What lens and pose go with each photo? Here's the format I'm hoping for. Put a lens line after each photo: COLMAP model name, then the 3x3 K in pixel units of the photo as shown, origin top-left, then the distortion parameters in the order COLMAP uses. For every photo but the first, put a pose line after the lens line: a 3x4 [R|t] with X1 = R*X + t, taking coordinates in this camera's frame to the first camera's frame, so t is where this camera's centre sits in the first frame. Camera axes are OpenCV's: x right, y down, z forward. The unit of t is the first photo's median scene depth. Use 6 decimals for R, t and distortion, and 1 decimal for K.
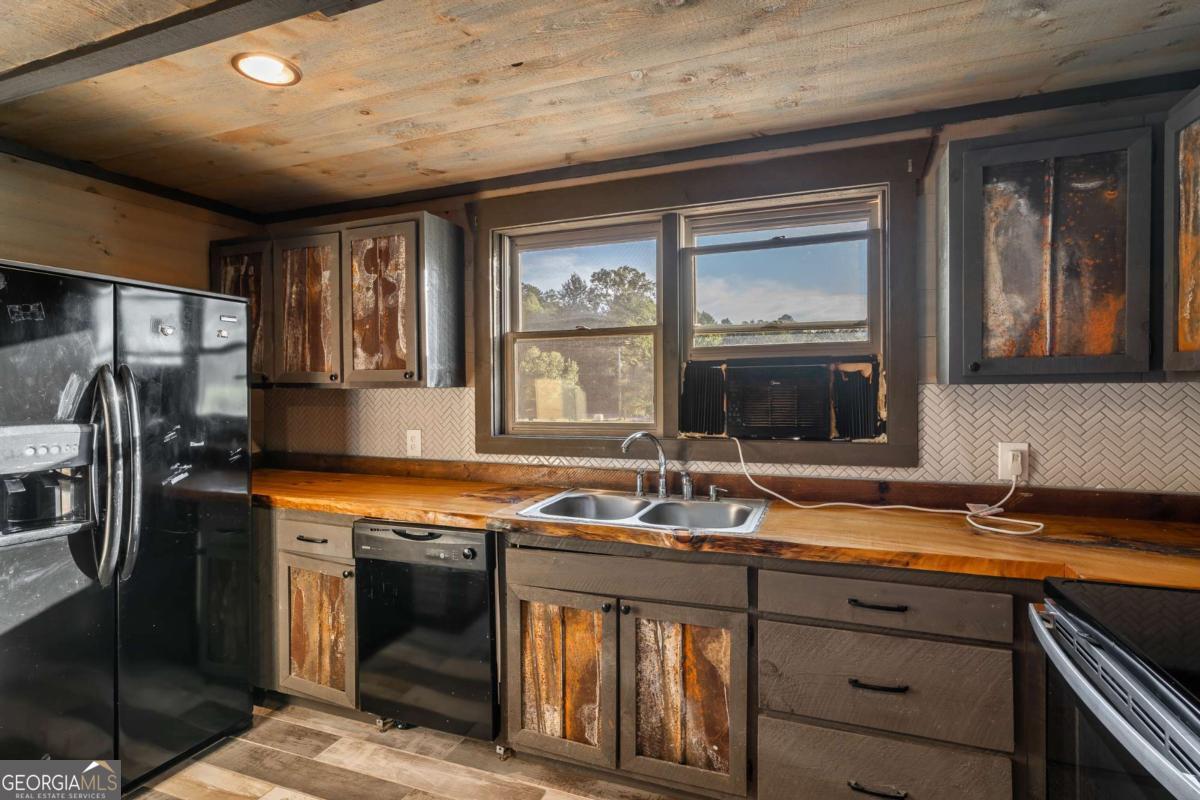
lens RADIAL K [[589.9, 0, 598.3], [0, 589.9, 394.3], [0, 0, 1]] dist [-0.001565, 0.002181]
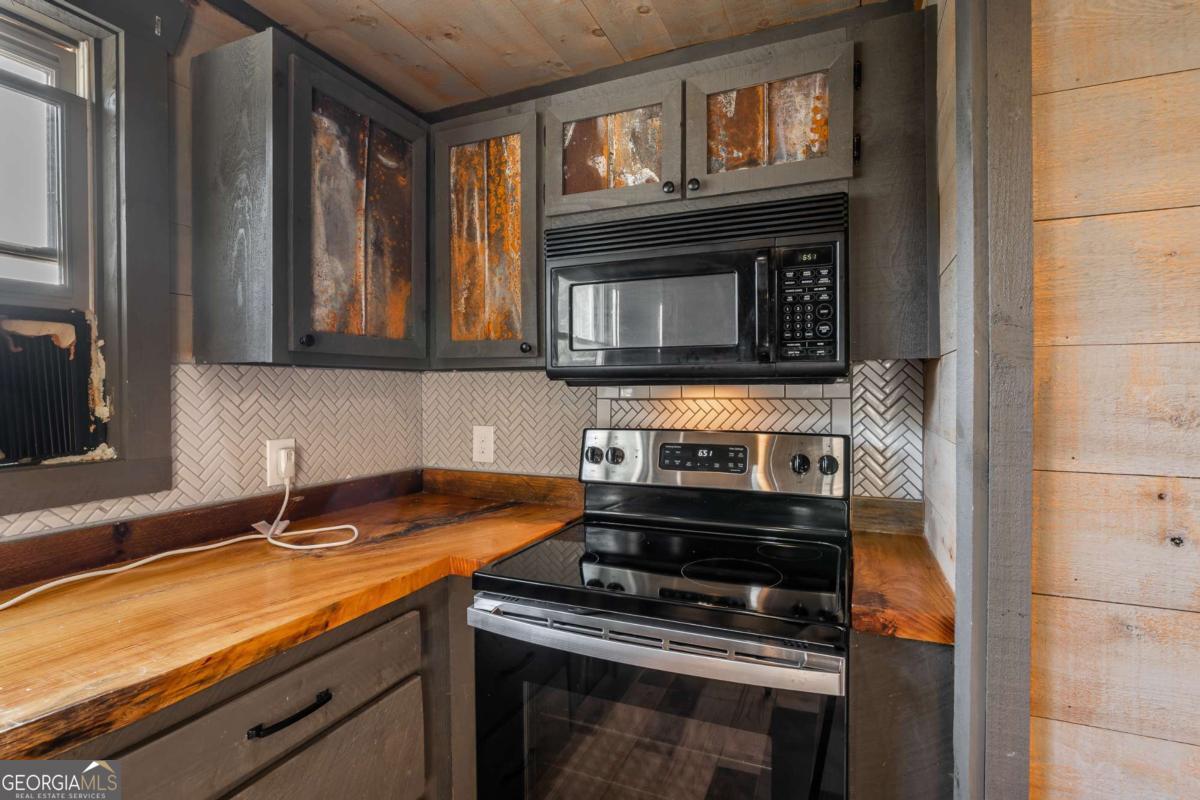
lens RADIAL K [[589.9, 0, 594.3], [0, 589.9, 390.3], [0, 0, 1]] dist [-0.001565, 0.002181]
pose [[0.050939, 0.006909, 0.998678, -0.111484], [0.014632, 0.999864, -0.007664, 0.030297], [-0.998595, 0.015003, 0.050831, 0.597058]]
